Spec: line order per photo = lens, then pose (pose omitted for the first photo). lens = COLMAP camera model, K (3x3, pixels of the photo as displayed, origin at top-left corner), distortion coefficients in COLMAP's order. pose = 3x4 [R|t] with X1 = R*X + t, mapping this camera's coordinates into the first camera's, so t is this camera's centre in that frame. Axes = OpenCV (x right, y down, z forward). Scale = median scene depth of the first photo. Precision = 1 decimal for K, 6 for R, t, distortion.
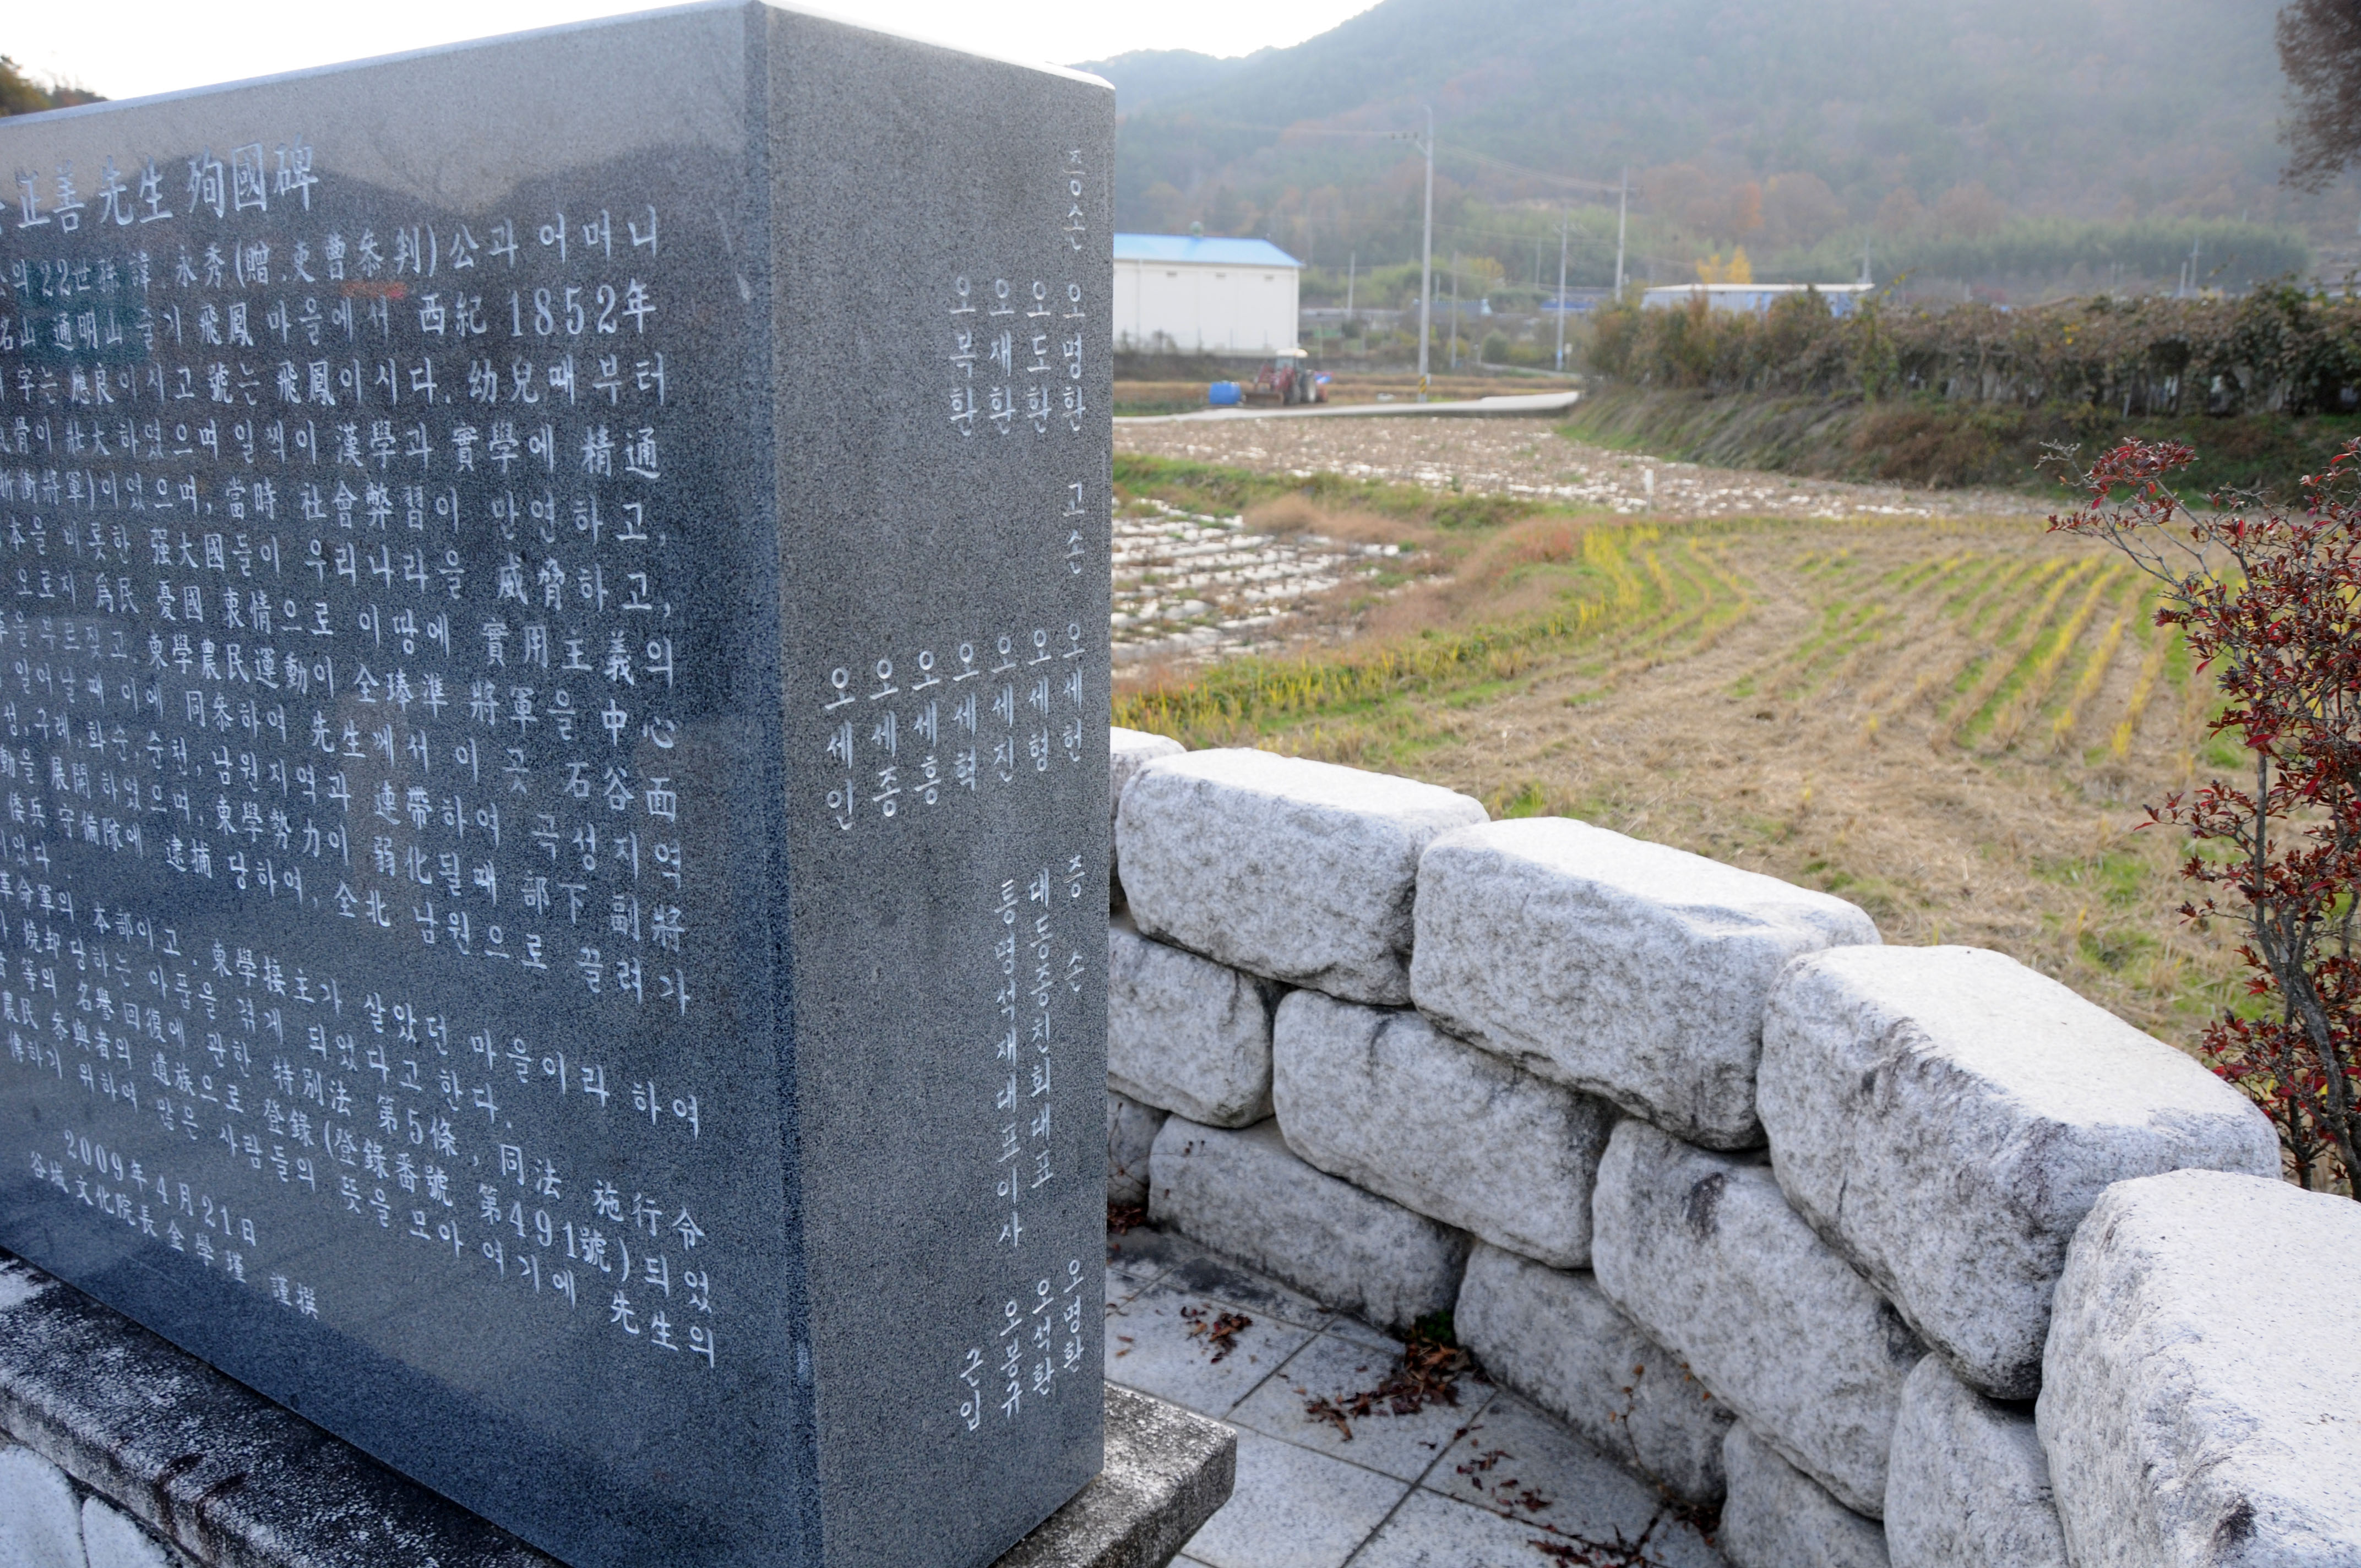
lens RADIAL K [[1820.5, 0, 1165.7], [0, 1820.5, 844.5], [0, 0, 1]] dist [-0.173453, 0.126857]
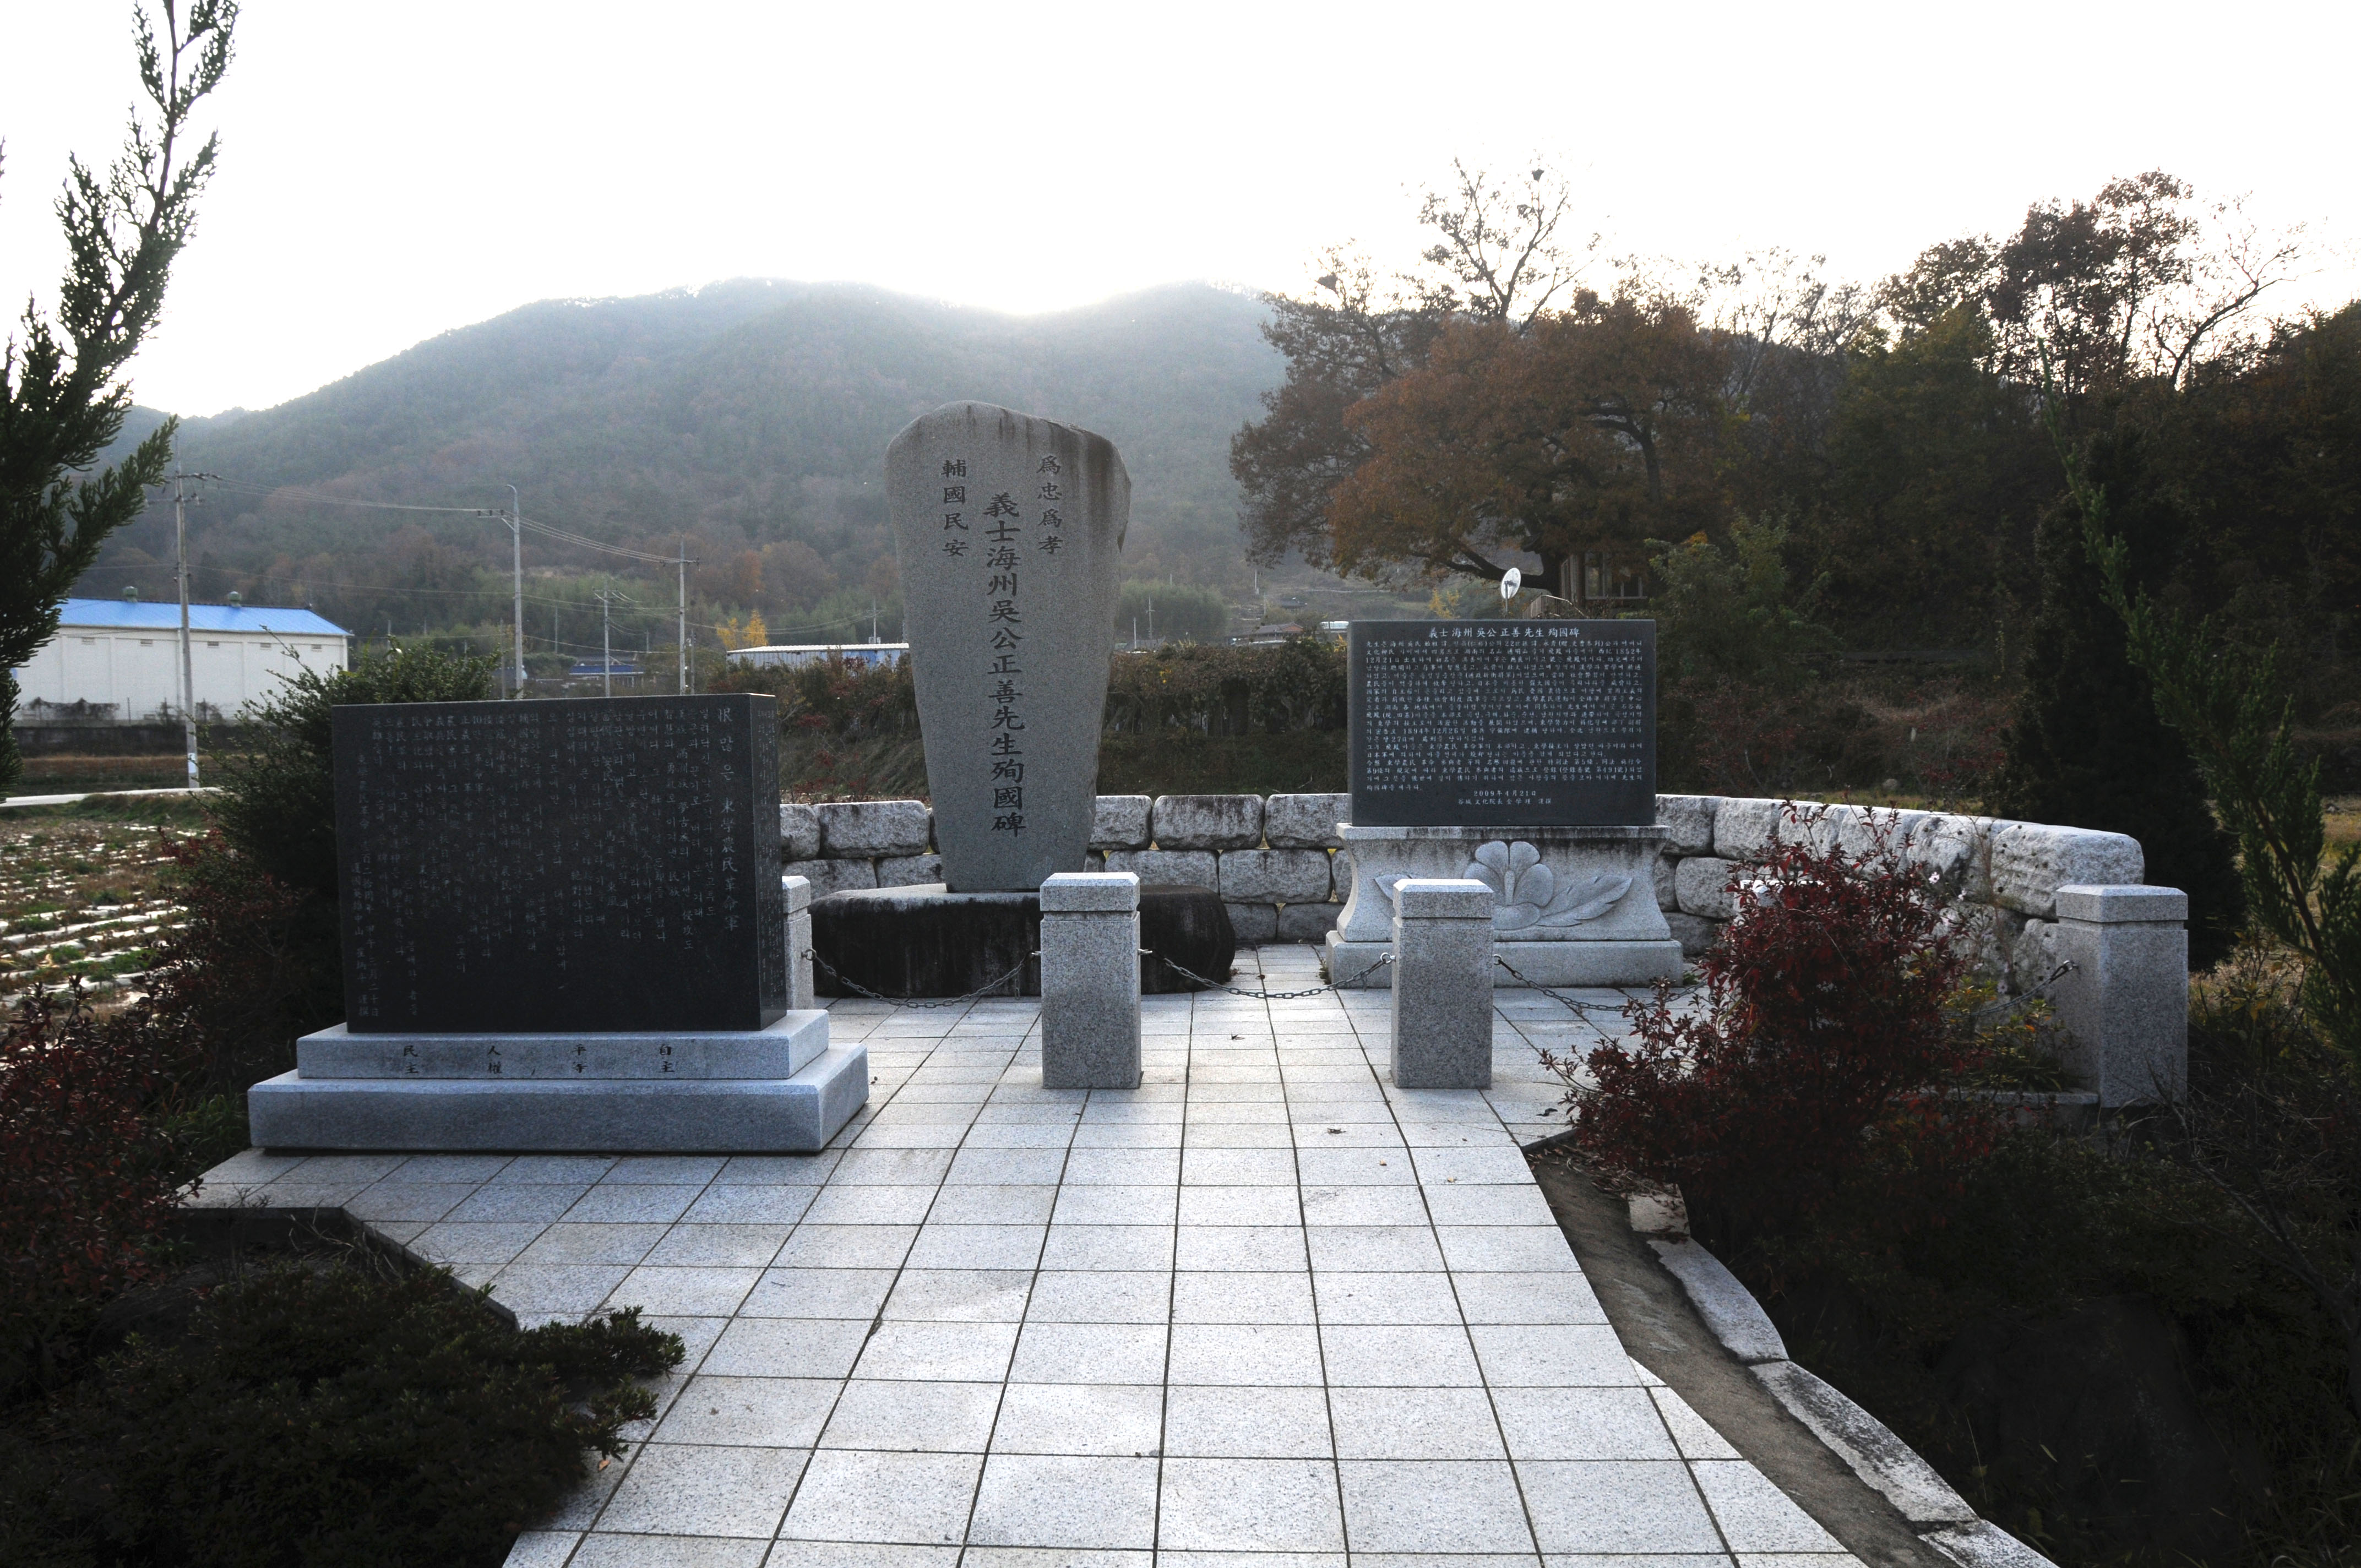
lens RADIAL K [[1829.8, 0, 1158.3], [0, 1829.8, 839.3], [0, 0, 1]] dist [-0.159542, 0.118467]
pose [[0.862284, -0.046030, 0.504329, -3.833874], [0.145357, 0.976453, -0.159407, 0.945086], [-0.485116, 0.210762, 0.848671, -2.940627]]
